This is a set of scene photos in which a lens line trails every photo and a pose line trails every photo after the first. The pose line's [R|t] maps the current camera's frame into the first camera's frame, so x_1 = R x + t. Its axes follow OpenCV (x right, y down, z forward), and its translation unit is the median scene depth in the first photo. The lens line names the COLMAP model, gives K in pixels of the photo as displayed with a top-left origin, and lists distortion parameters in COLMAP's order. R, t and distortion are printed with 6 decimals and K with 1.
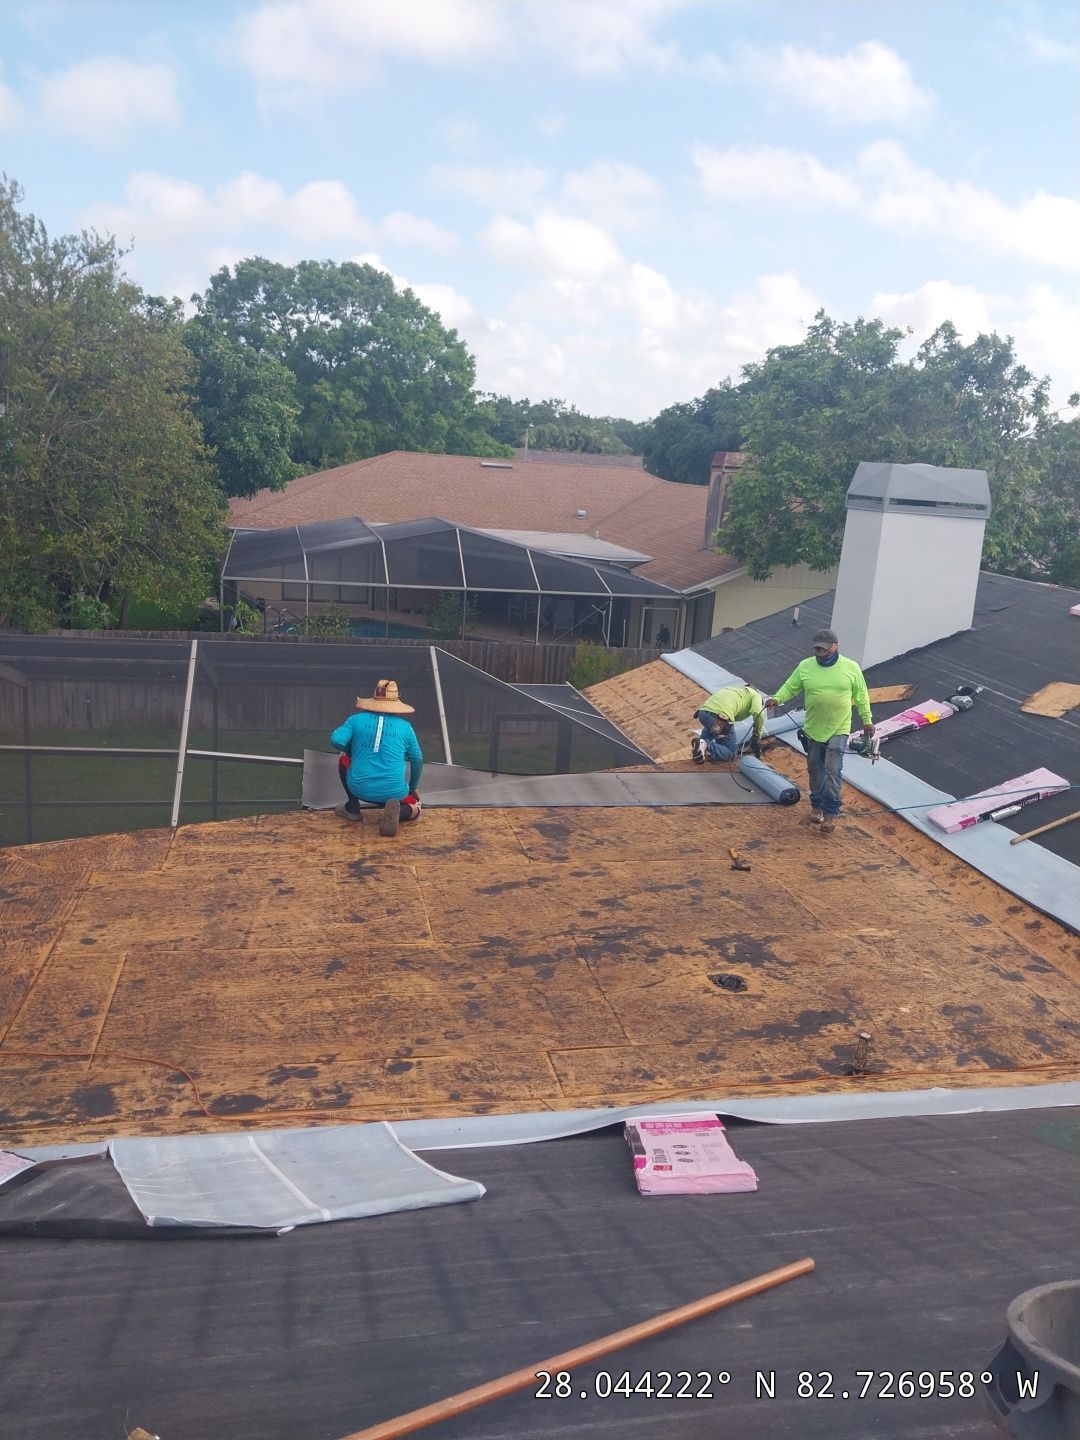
lens RADIAL K [[1200.4, 0, 613.9], [0, 1200.4, 719.3], [0, 0, 1]] dist [0.268562, -0.000731]
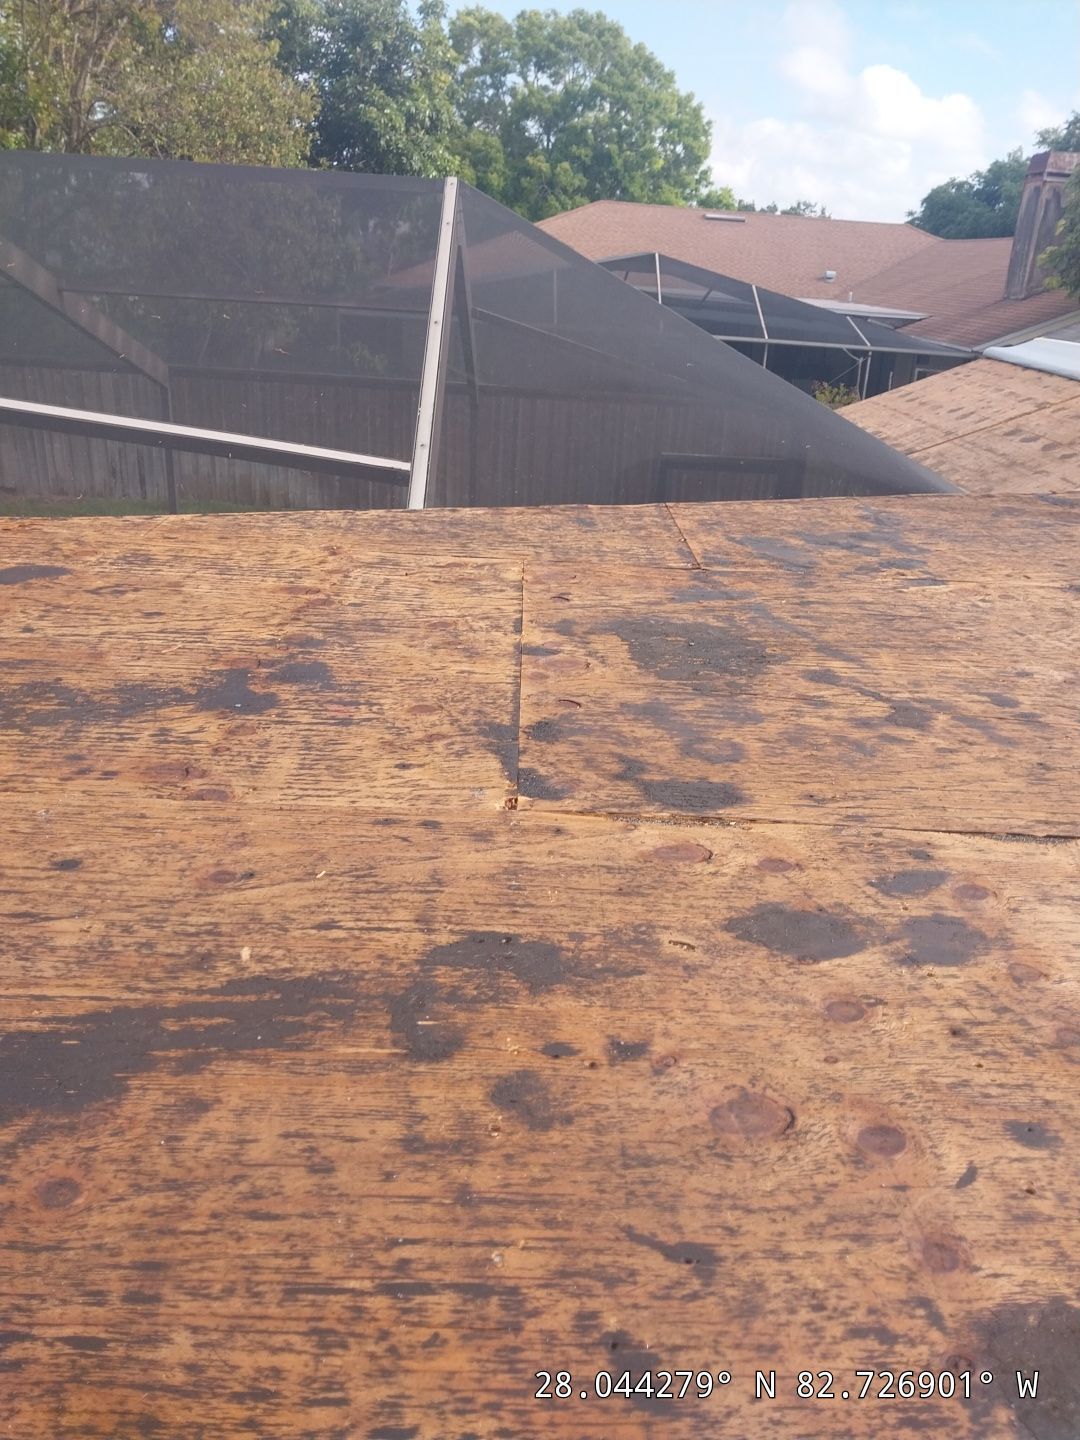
lens RADIAL K [[1200.8, 0, 594.8], [0, 1200.8, 722.4], [0, 0, 1]] dist [0.003735, -0.003528]
pose [[0.978875, 0.068053, -0.192804, -0.004637], [-0.043591, 0.990765, 0.128395, 0.015107], [0.199761, -0.117278, 0.972801, 0.150571]]
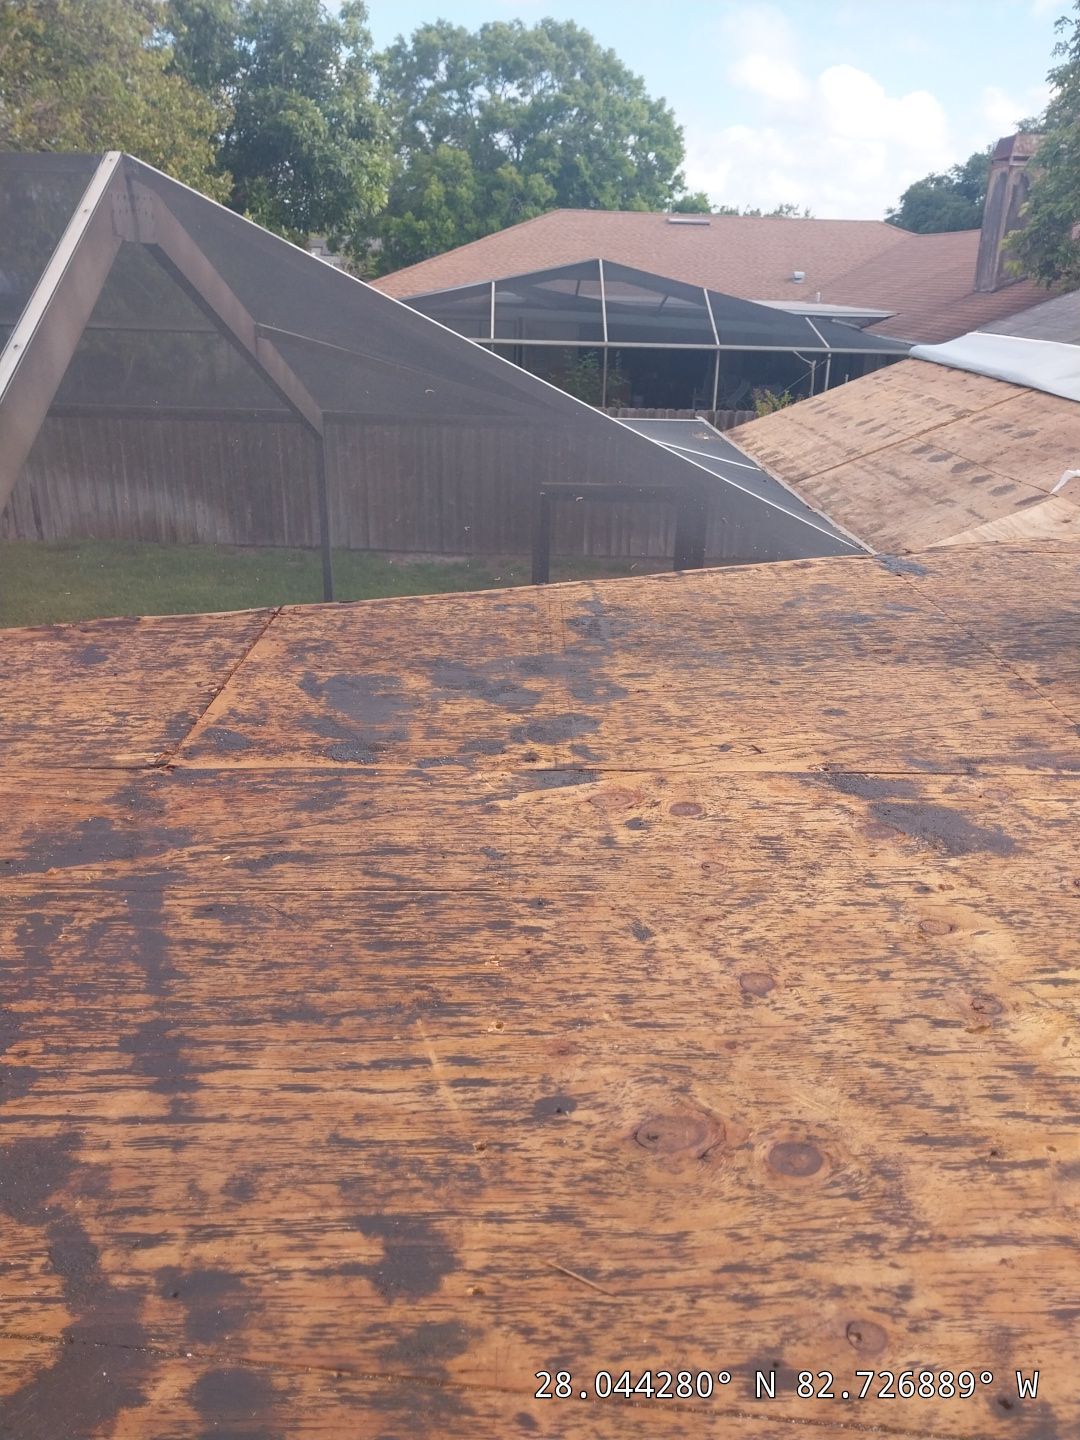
lens RADIAL K [[1181.7, 0, 587.7], [0, 1181.7, 719.7], [0, 0, 1]] dist [0.009239, 0.006376]
pose [[0.977323, 0.032167, -0.209296, 0.006165], [-0.006387, 0.992423, 0.122704, 0.009919], [0.211657, -0.118585, 0.970123, 0.178240]]
